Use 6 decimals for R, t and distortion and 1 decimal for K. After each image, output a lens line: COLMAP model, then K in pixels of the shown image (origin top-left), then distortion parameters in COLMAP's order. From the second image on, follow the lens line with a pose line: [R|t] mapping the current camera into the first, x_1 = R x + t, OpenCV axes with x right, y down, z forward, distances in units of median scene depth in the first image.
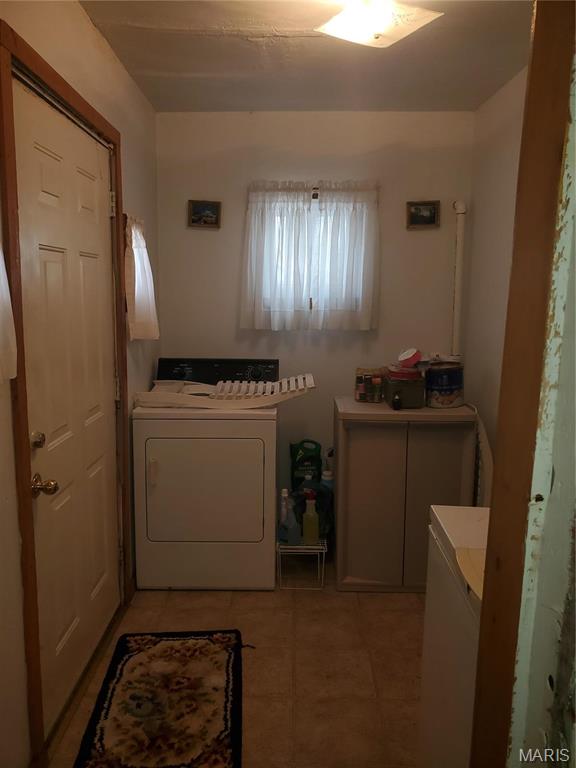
lens RADIAL K [[595.1, 0, 288.0], [0, 595.1, 384.0], [0, 0, 1]] dist [0.003244, 0.002229]
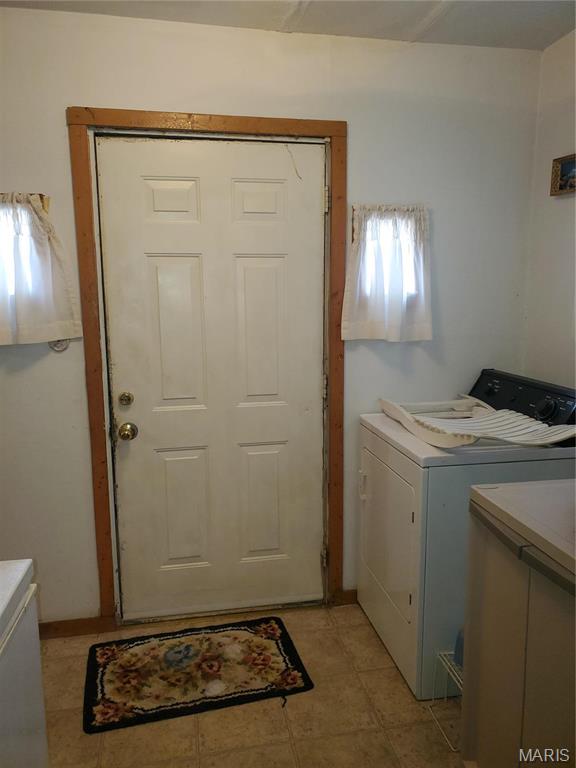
lens RADIAL K [[581.9, 0, 288.0], [0, 581.9, 384.0], [0, 0, 1]] dist [0.006000, 0.002713]
pose [[0.183598, 0.130324, -0.974324, 0.594409], [-0.140252, 0.984505, 0.105257, -0.081254], [0.972944, 0.117326, 0.199032, 0.681892]]
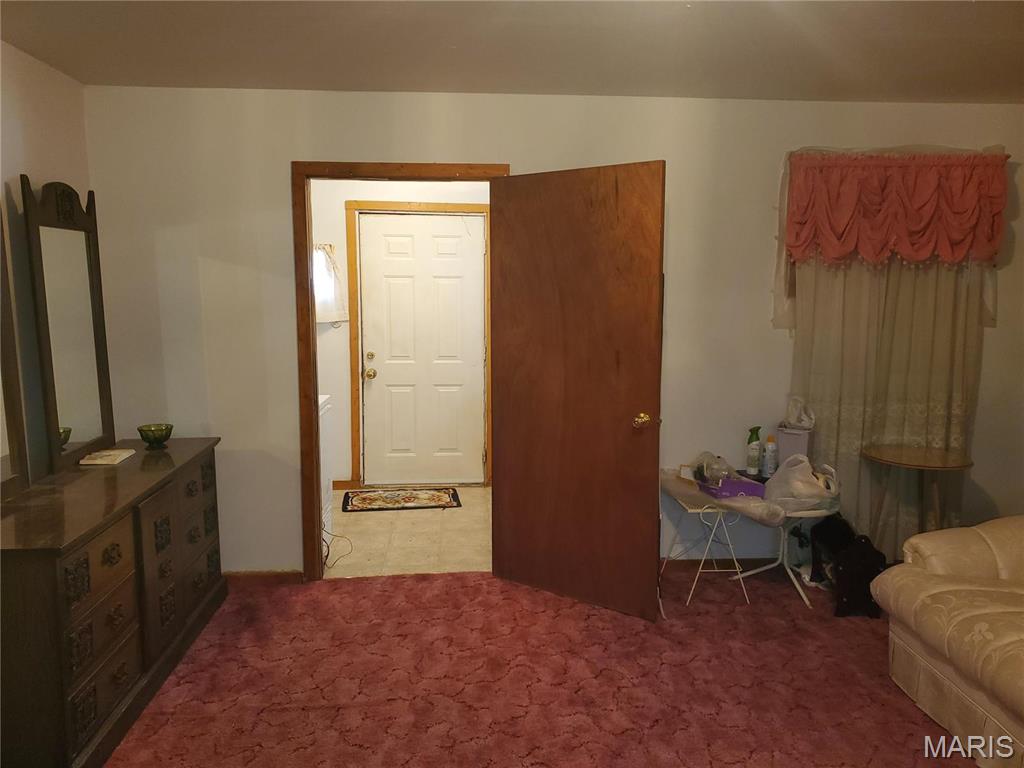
lens RADIAL K [[737.6, 0, 512.0], [0, 737.6, 384.0], [0, 0, 1]] dist [0.100242, -0.001151]
pose [[0.080302, 0.101802, -0.991558, 1.678352], [-0.160540, 0.983105, 0.087932, -0.093736], [0.983757, 0.152123, 0.095289, 0.812747]]
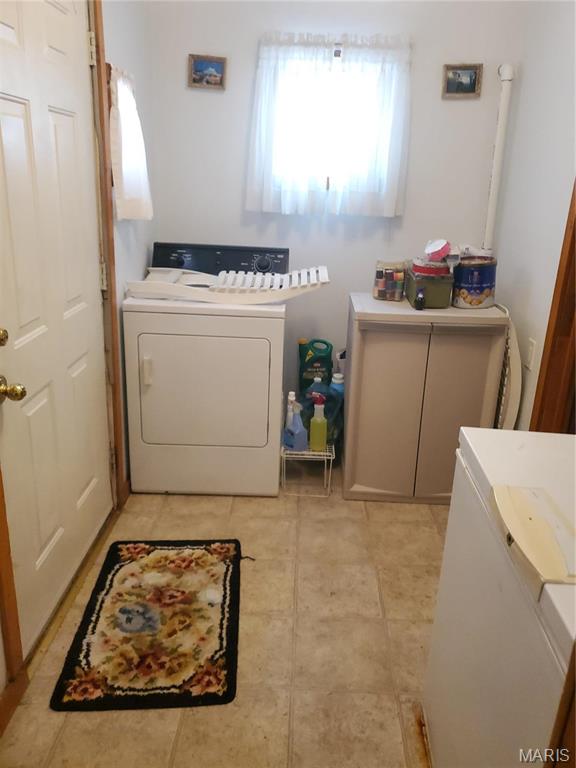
lens RADIAL K [[604.5, 0, 293.7], [0, 604.5, 372.0], [0, 0, 1]] dist [0.014680, -0.001077]
pose [[0.999527, 0.030469, -0.004234, 0.000688], [-0.029403, 0.986754, 0.159534, -0.003558], [0.009039, -0.159334, 0.987183, 0.090915]]
